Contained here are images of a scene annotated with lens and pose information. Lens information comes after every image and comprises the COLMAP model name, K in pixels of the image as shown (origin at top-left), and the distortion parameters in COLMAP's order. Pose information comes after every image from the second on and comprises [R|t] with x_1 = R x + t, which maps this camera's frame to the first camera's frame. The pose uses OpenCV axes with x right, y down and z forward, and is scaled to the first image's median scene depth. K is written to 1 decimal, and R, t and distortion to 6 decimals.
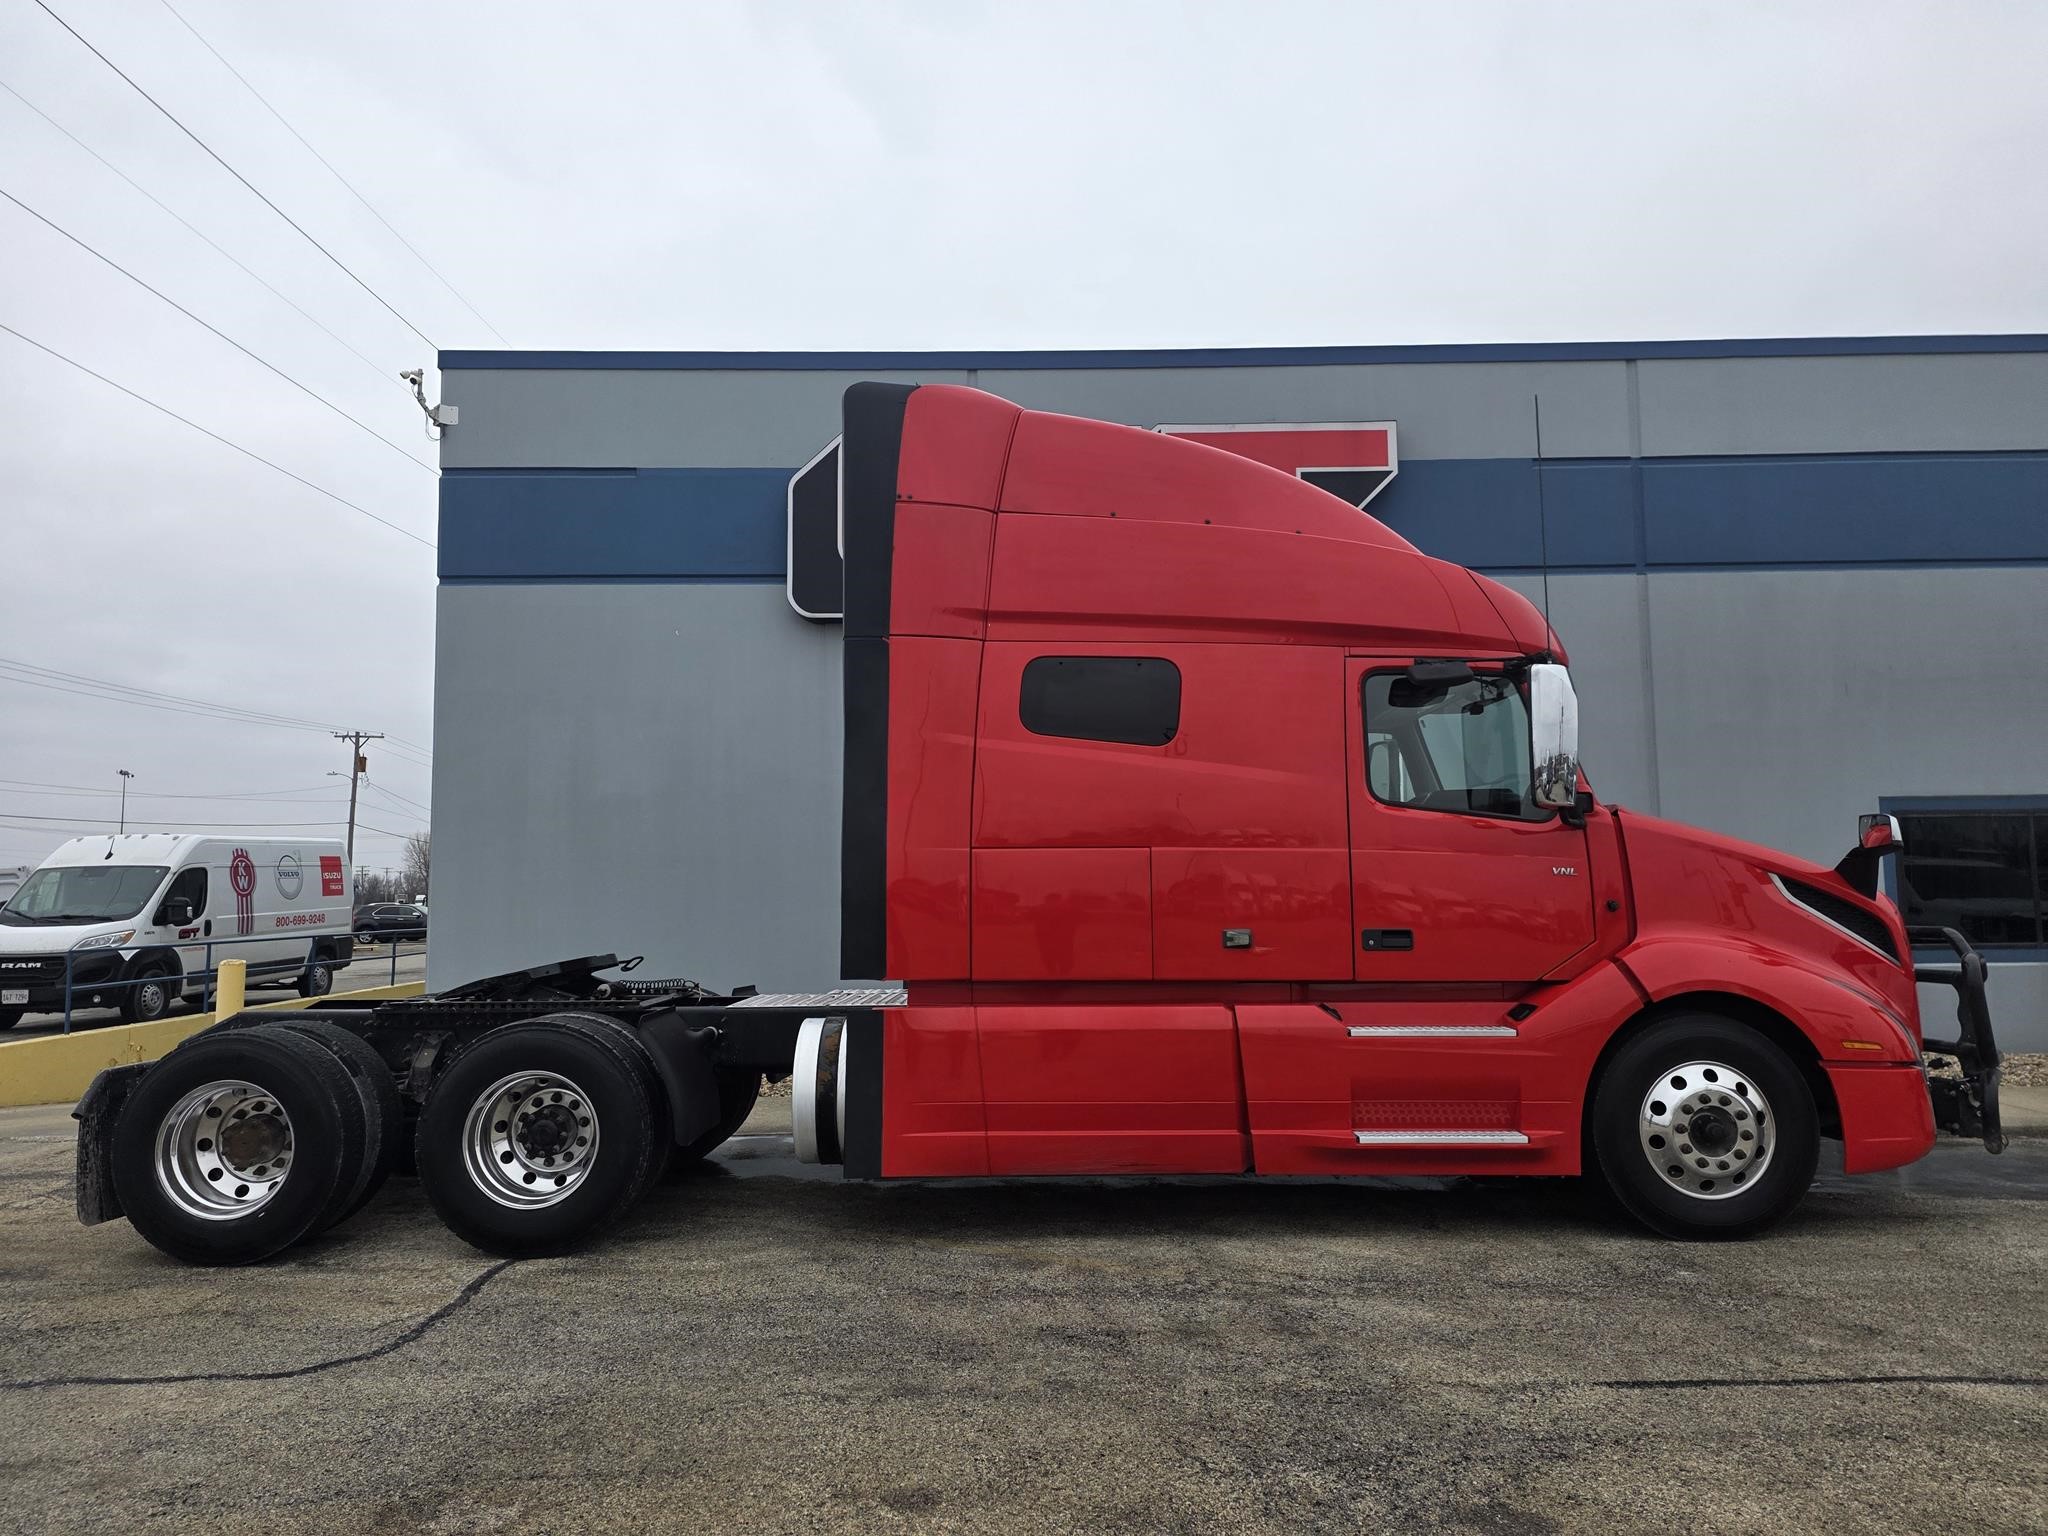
lens RADIAL K [[1423.8, 0, 1024.1], [0, 1423.8, 791.1], [0, 0, 1]] dist [0.049639, -0.000479]
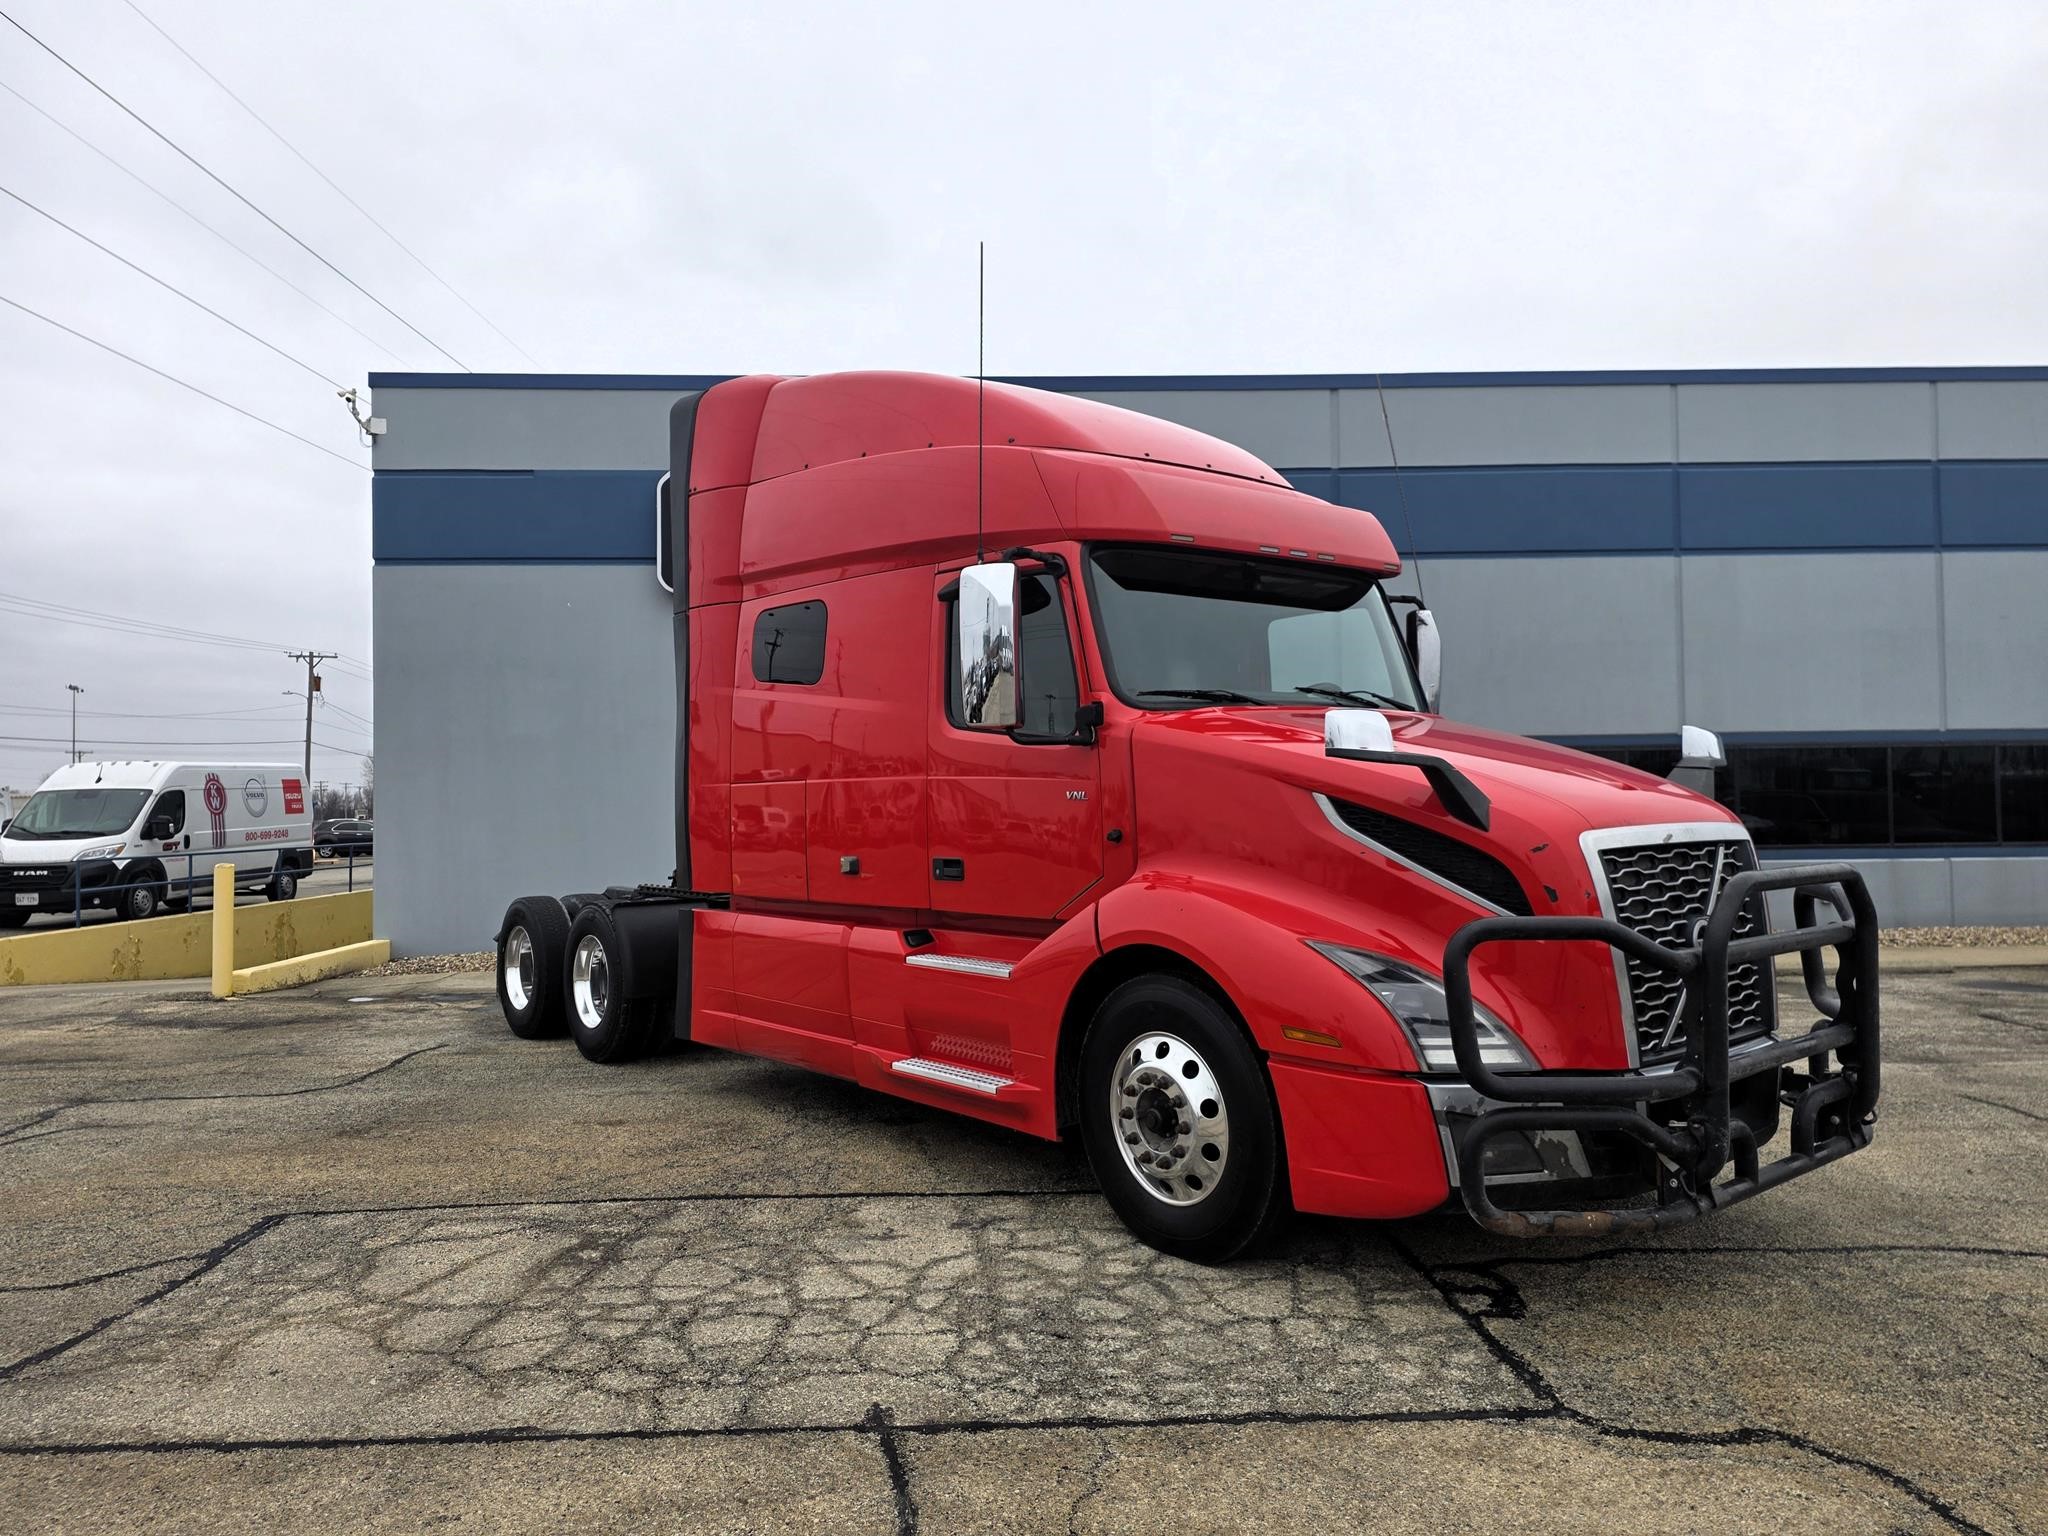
lens RADIAL K [[1423.8, 0, 1024.1], [0, 1423.8, 791.1], [0, 0, 1]] dist [0.049639, -0.000479]
pose [[0.999716, -0.003073, 0.023639, 0.085616], [0.001646, 0.998187, 0.060162, -0.015780], [-0.023781, -0.060106, 0.997909, -0.184047]]
